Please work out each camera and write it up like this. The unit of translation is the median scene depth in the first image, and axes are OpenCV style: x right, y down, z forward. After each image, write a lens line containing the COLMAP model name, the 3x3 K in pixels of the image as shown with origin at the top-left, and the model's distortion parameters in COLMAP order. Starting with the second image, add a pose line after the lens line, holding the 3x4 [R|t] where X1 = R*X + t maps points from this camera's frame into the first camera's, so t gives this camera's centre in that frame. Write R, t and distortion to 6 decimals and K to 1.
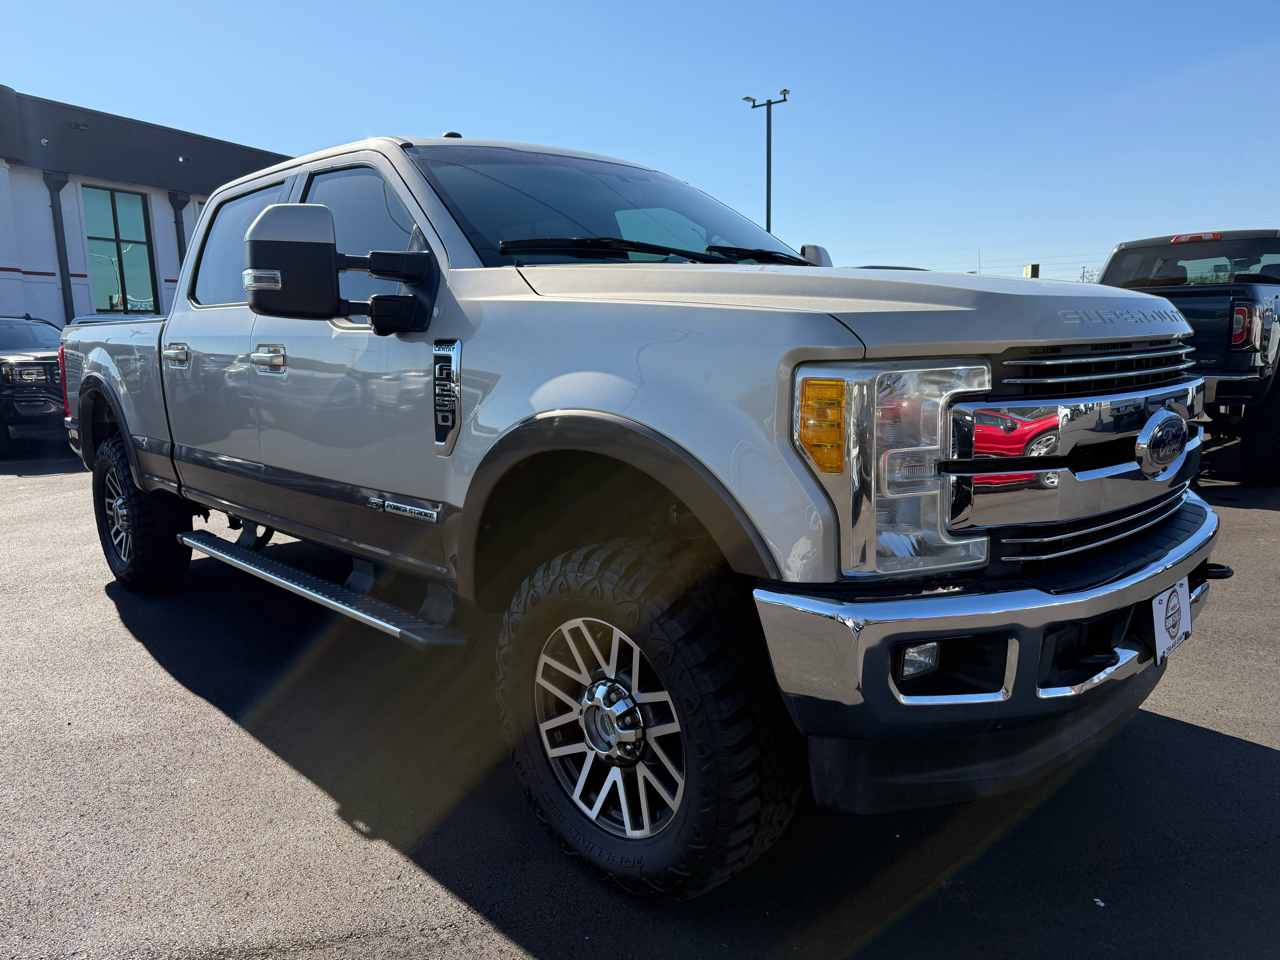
lens RADIAL K [[881.8, 0, 640.0], [0, 881.8, 480.0], [0, 0, 1]] dist [0.118048, -0.185320]
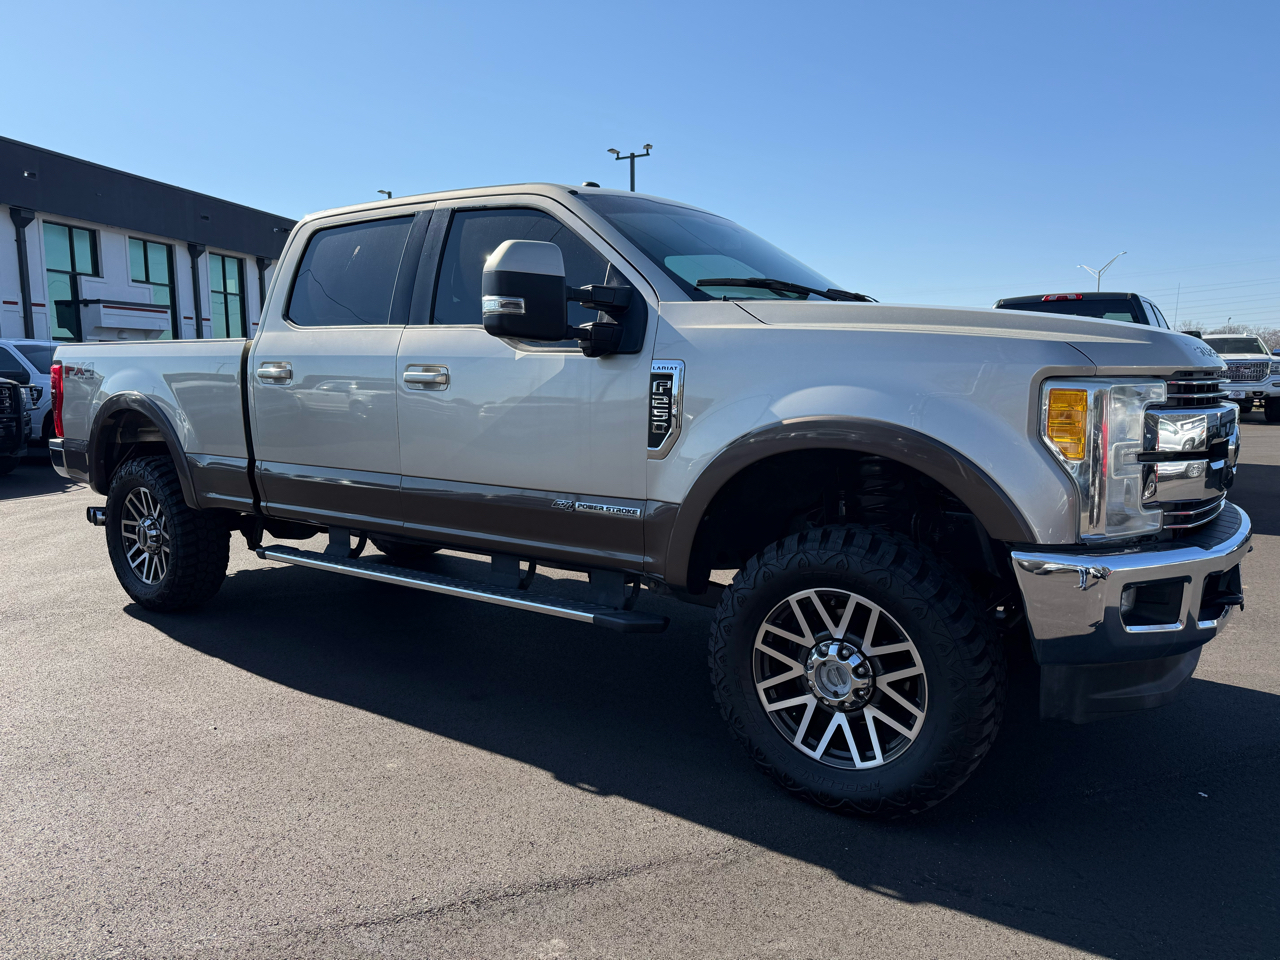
lens RADIAL K [[881.8, 0, 640.0], [0, 881.8, 480.0], [0, 0, 1]] dist [0.118048, -0.185320]
pose [[0.982011, -0.001352, 0.188820, -0.502141], [0.009716, 0.999011, -0.043379, 0.054402], [-0.188575, 0.044433, 0.981053, -0.145344]]
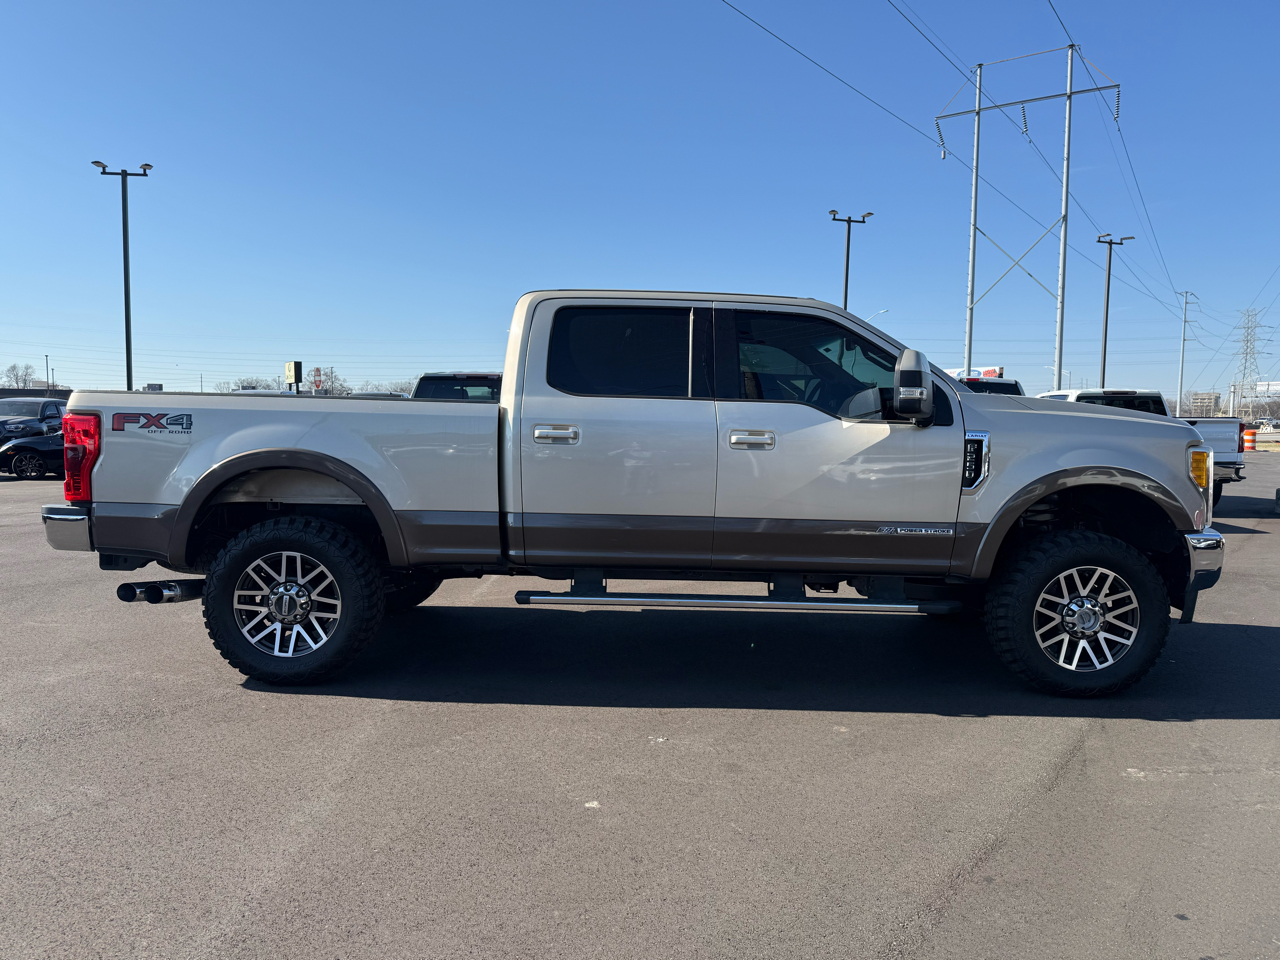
lens RADIAL K [[876.5, 0, 636.0], [0, 876.5, 489.5], [0, 0, 1]] dist [0.070208, -0.131285]
pose [[0.700457, -0.020120, 0.713411, -2.118467], [0.083730, 0.995016, -0.054148, 0.000786], [-0.708766, 0.097662, 0.698651, 0.260530]]
